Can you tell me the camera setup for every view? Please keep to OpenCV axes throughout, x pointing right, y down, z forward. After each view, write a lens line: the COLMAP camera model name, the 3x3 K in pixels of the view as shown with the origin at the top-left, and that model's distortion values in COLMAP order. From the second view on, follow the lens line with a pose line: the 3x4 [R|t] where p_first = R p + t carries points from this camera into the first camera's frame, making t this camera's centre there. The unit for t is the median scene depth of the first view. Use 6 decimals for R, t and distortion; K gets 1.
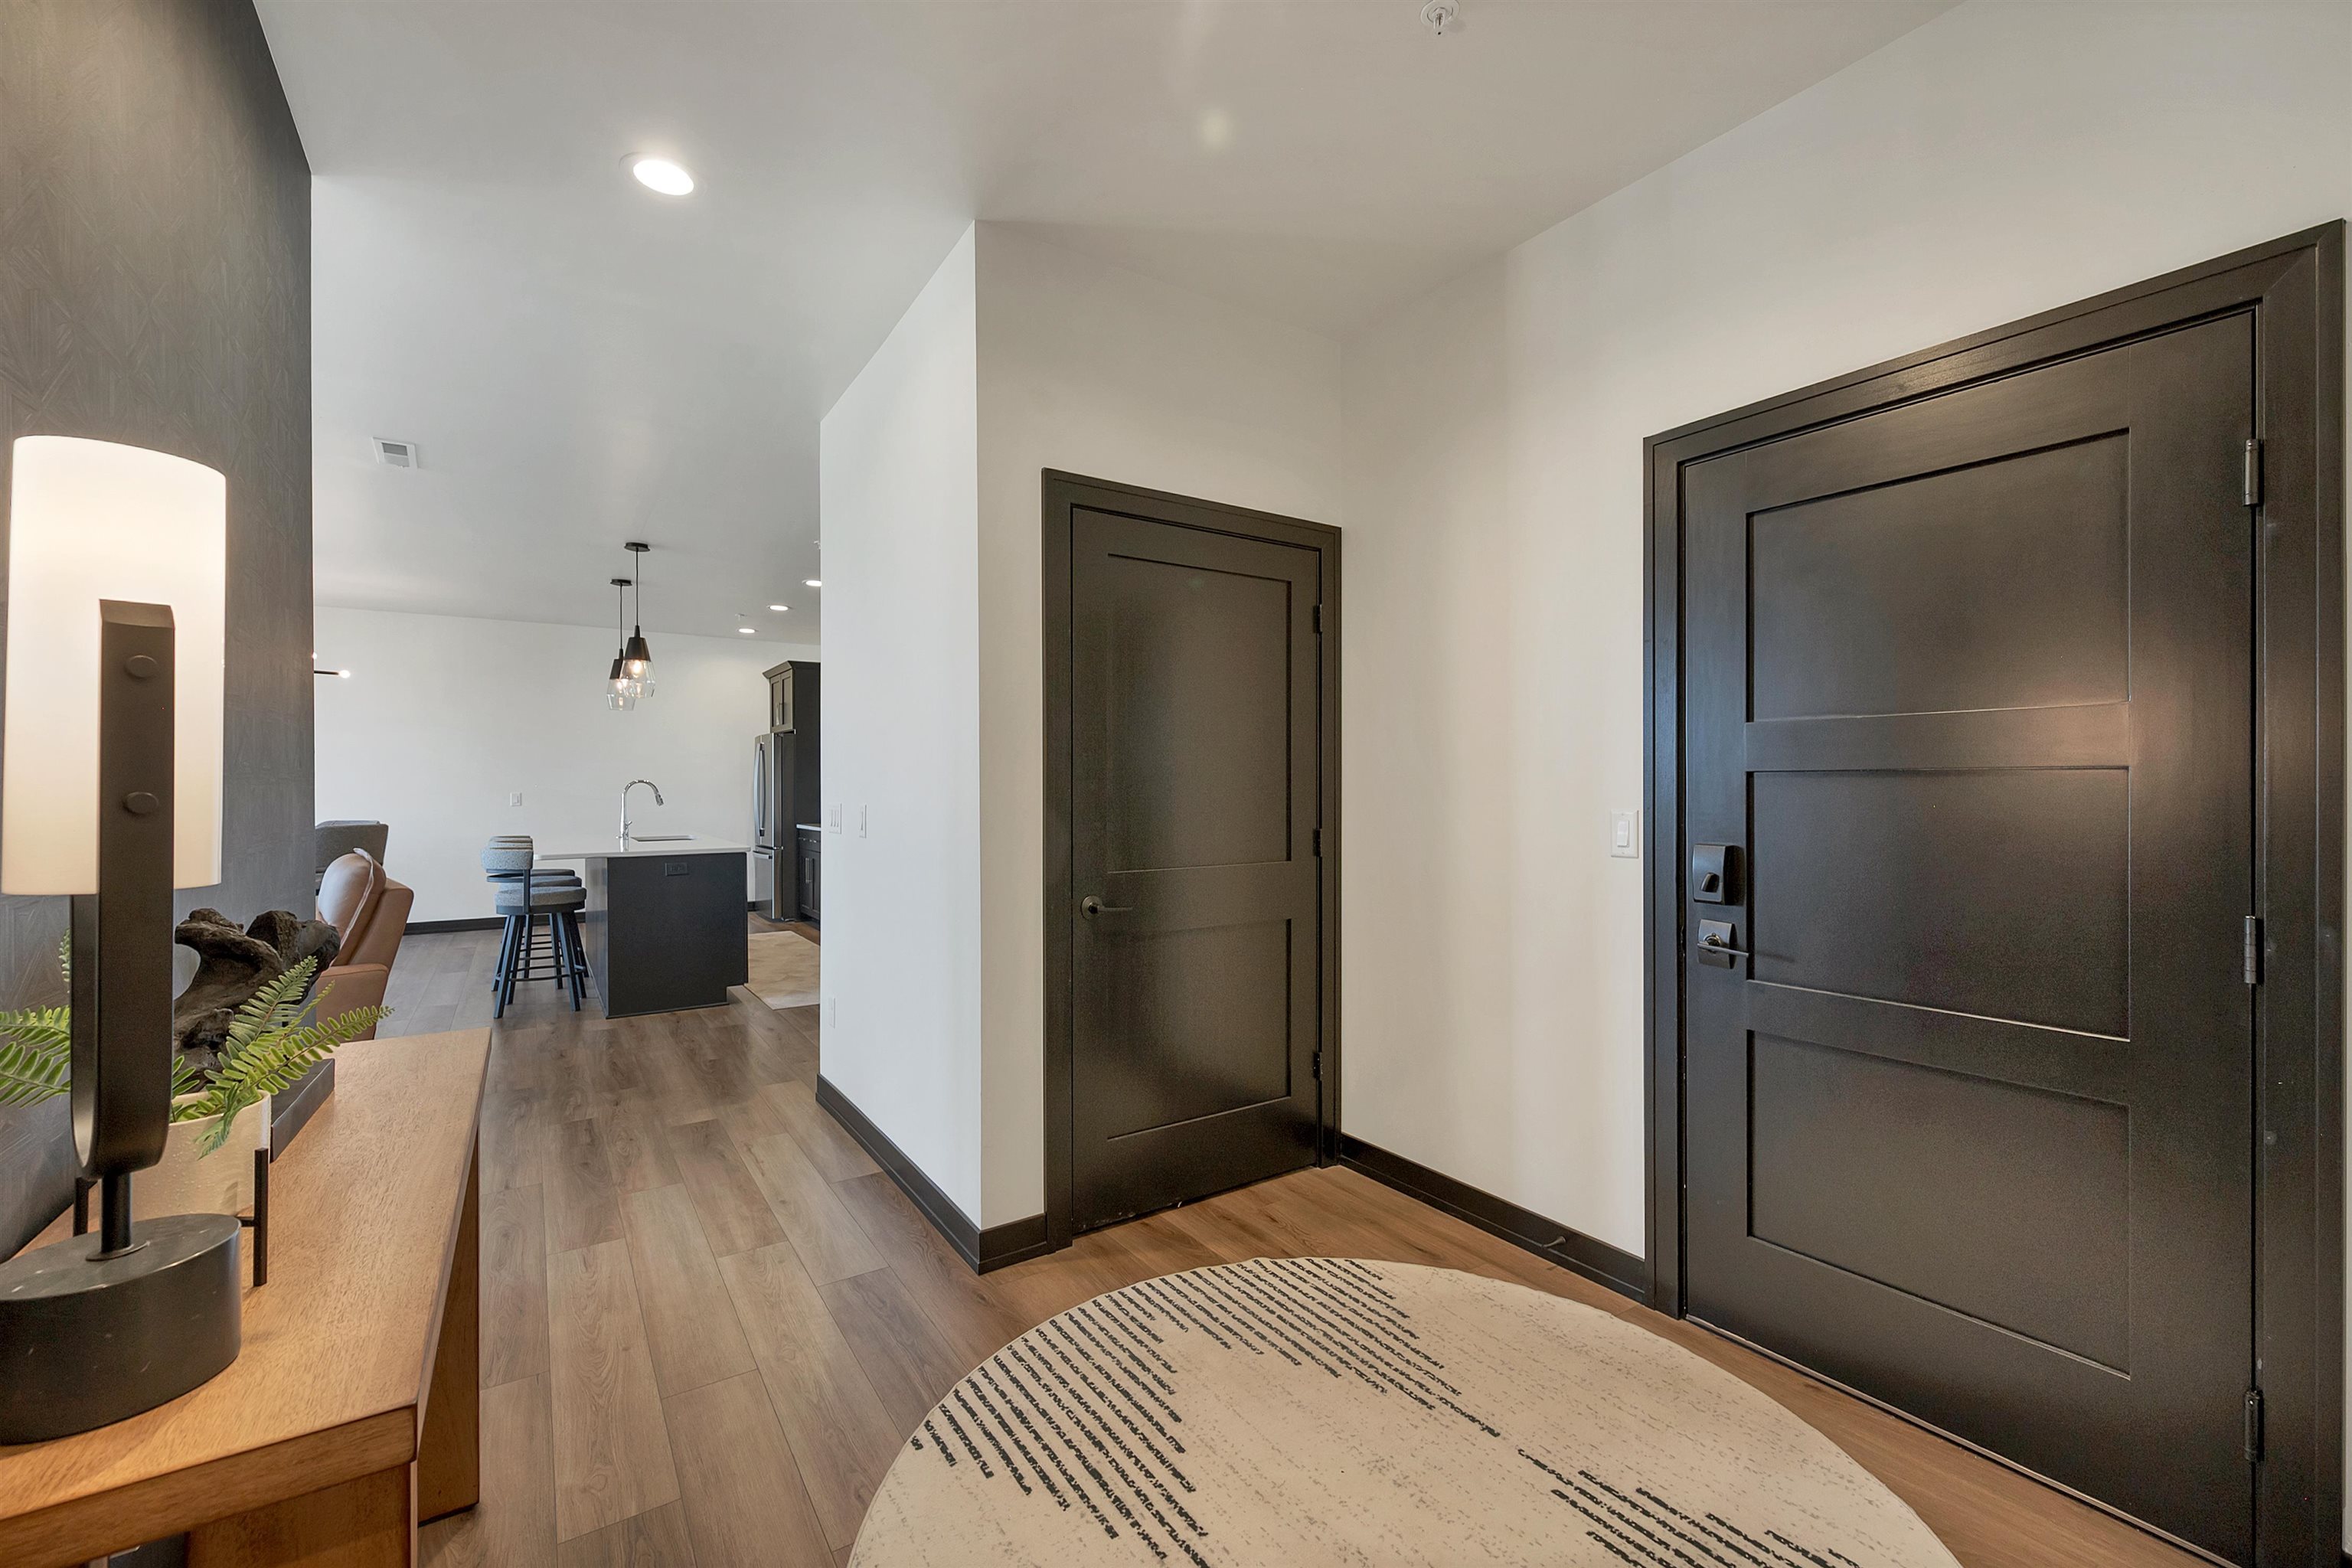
lens RADIAL K [[956.3, 0, 1173.1], [0, 956.3, 792.7], [0, 0, 1]] dist [0.001552, 0.000183]
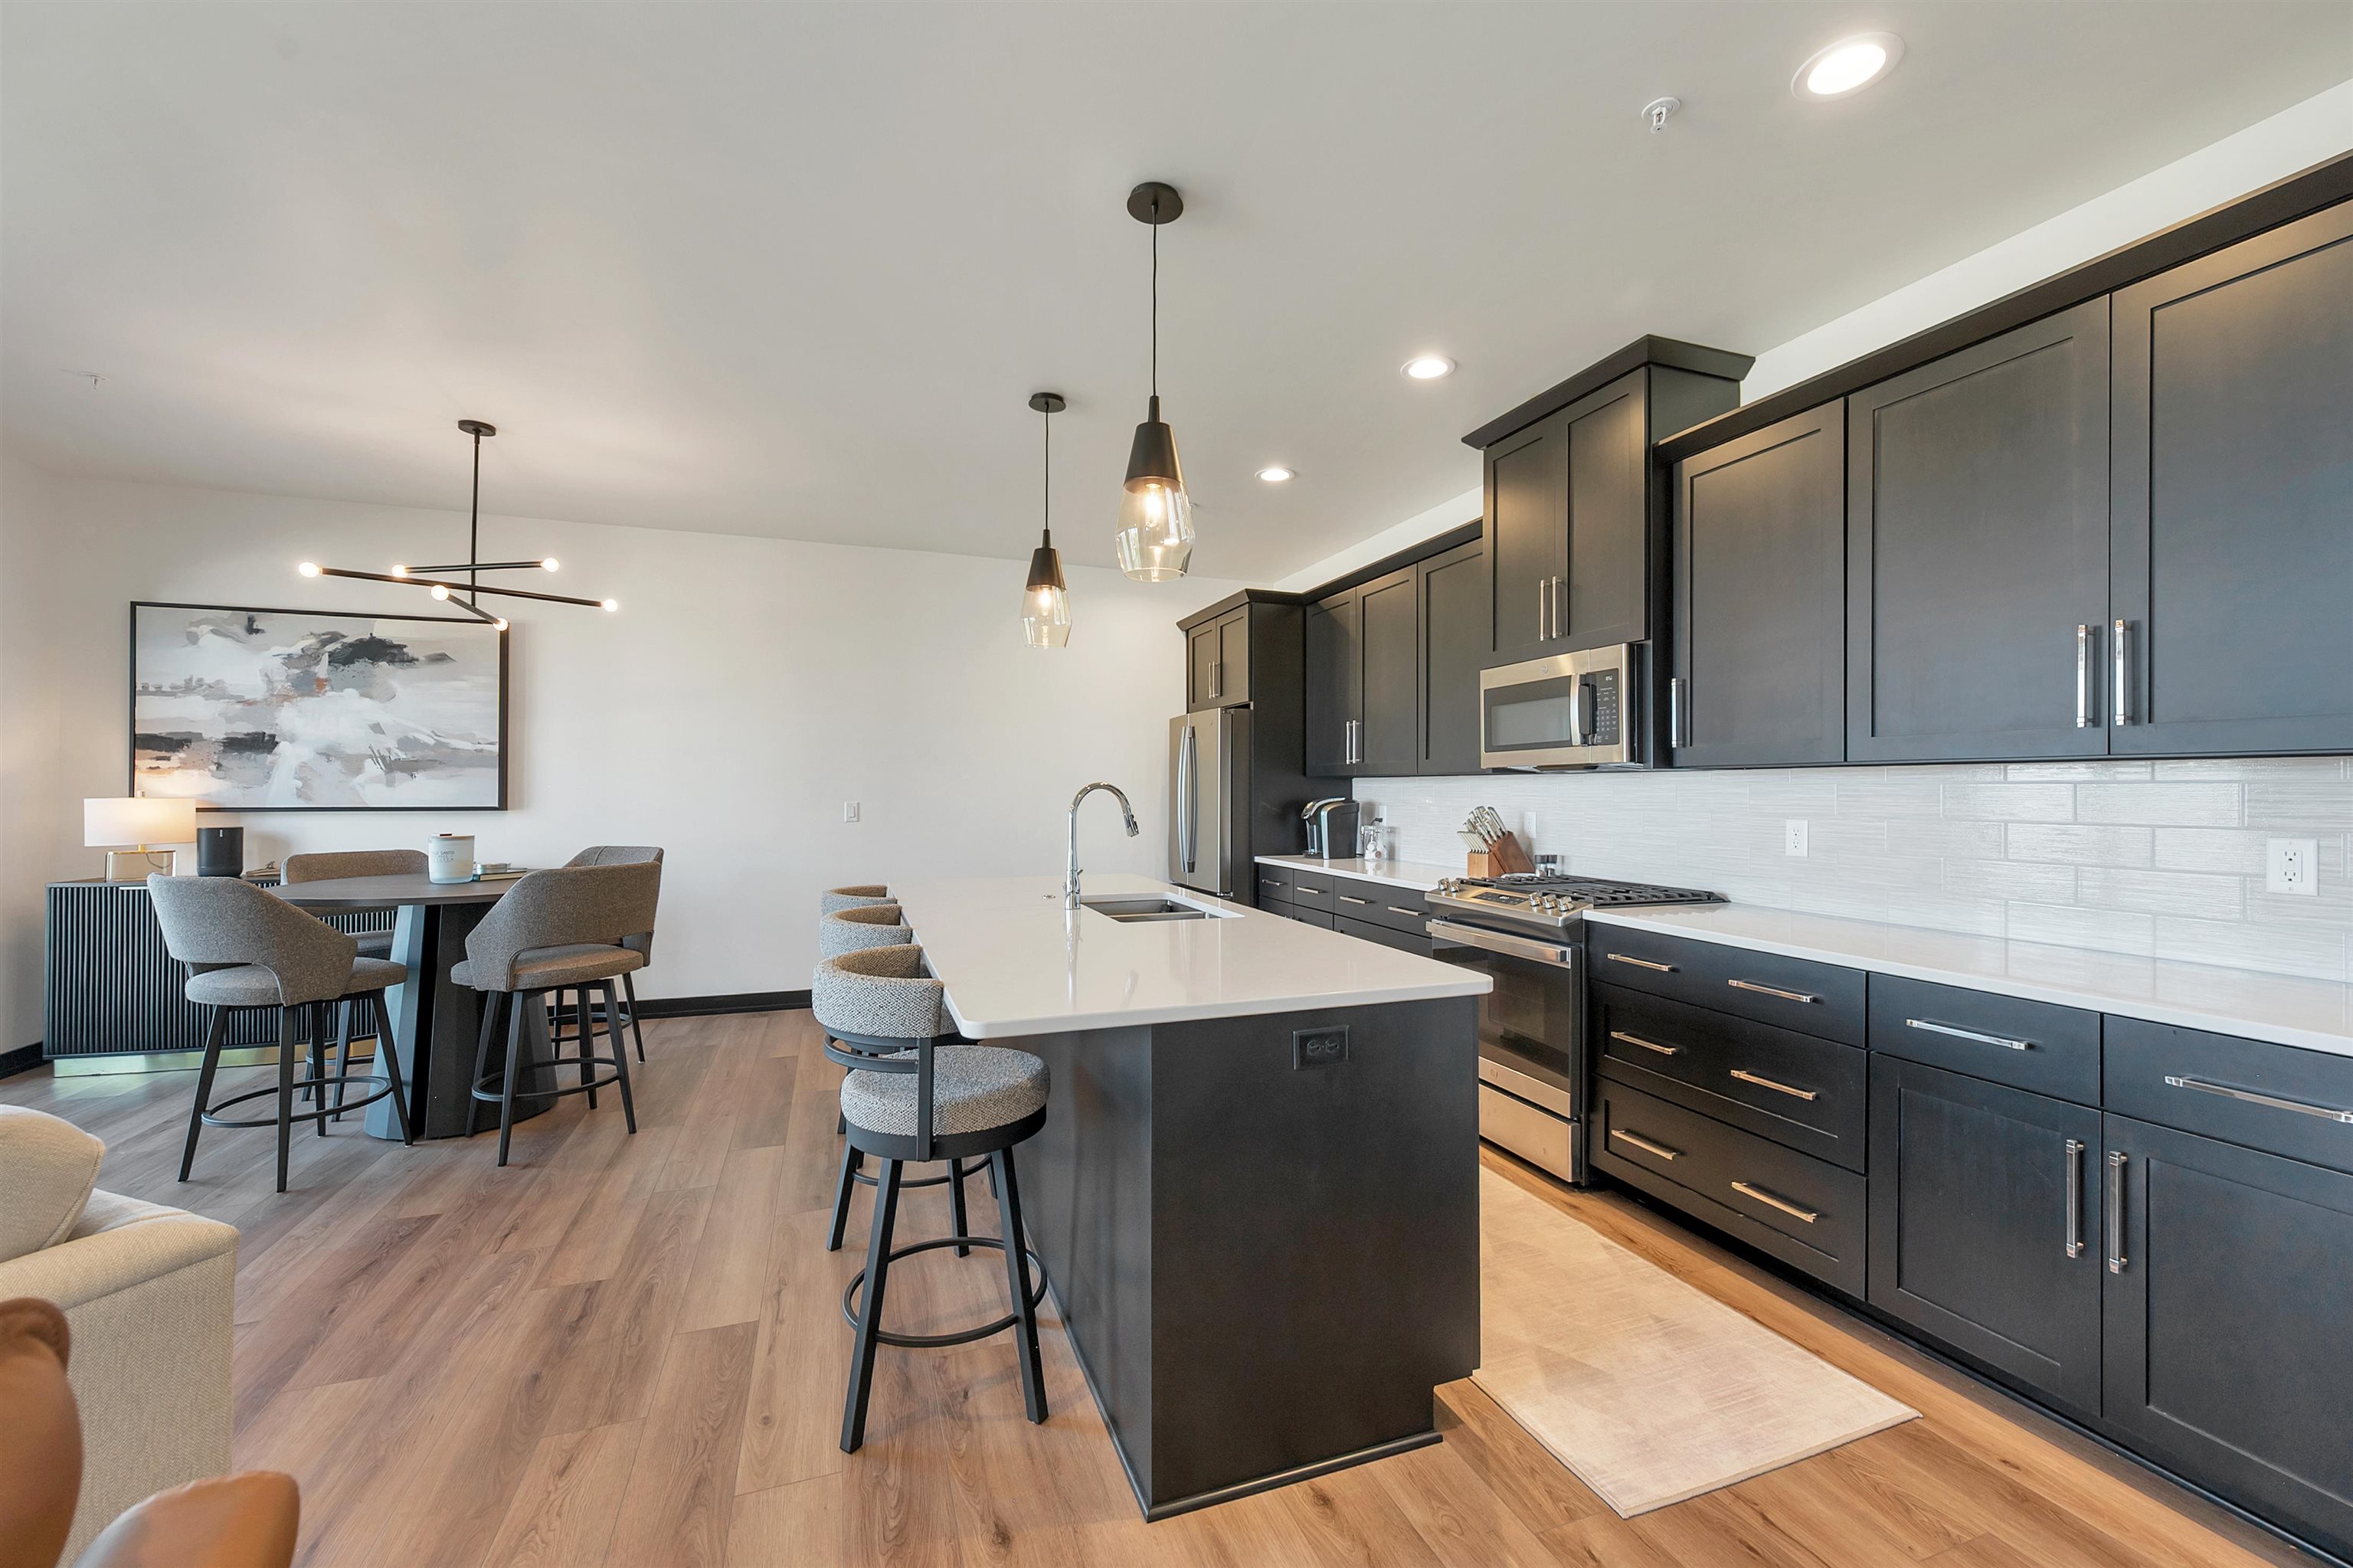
lens RADIAL K [[956.7, 0, 1173.6], [0, 956.7, 792.8], [0, 0, 1]] dist [0.001552, 0.000183]
pose [[0.967649, 0.002294, -0.252290, -0.444645], [-0.006307, 0.999866, -0.015101, -0.001594], [0.252222, 0.016204, 0.967534, 0.607709]]
